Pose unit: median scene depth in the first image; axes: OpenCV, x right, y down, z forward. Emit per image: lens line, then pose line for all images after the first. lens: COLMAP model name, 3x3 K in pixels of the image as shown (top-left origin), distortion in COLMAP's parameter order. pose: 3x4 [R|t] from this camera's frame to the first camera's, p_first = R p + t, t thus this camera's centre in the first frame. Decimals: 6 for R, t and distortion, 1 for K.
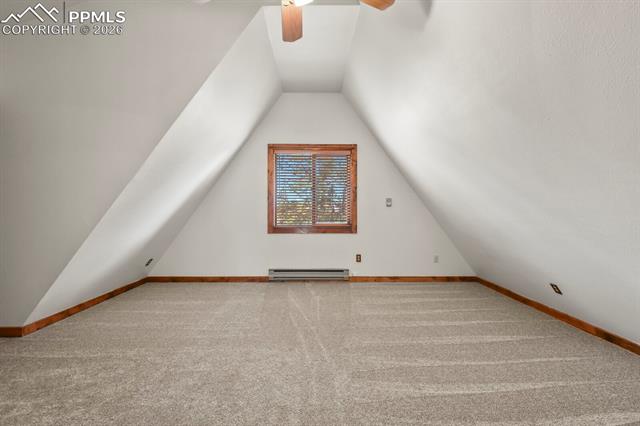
lens RADIAL K [[310.5, 0, 319.1], [0, 310.5, 213.0], [0, 0, 1]] dist [-0.004408, -0.004364]
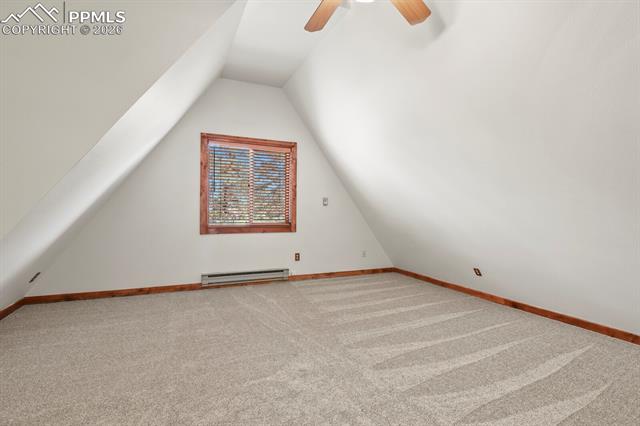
lens RADIAL K [[310.5, 0, 330.2], [0, 310.5, 212.0], [0, 0, 1]] dist [-0.004408, -0.004364]
pose [[0.914386, 0.005058, 0.404812, -0.190731], [-0.005567, 0.999984, 0.000082, 0.000335], [-0.404805, -0.002329, 0.914400, 0.046699]]
